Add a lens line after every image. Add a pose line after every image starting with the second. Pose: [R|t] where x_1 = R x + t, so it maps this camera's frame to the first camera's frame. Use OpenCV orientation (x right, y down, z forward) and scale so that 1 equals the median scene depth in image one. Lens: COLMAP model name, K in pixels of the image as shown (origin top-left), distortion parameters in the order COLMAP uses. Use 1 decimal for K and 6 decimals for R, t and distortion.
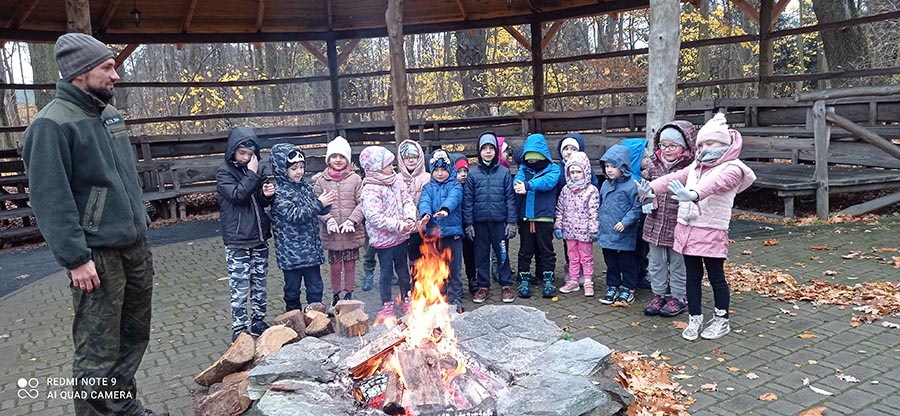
lens RADIAL K [[602.8, 0, 450.0], [0, 602.8, 208.0], [0, 0, 1]] dist [0.087578, -0.097001]
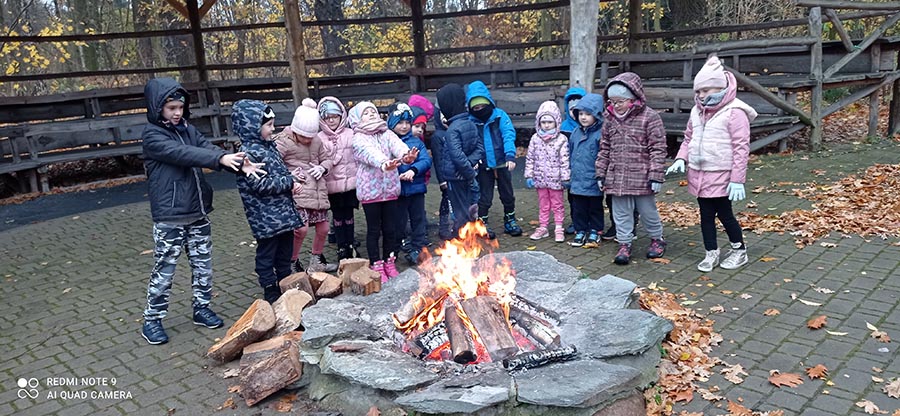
lens RADIAL K [[602.8, 0, 450.0], [0, 602.8, 208.0], [0, 0, 1]] dist [0.087578, -0.097001]
pose [[0.975705, -0.056479, 0.211685, -0.170263], [0.042299, 0.996584, 0.070928, 0.007204], [-0.214968, -0.060251, 0.974761, 0.024070]]
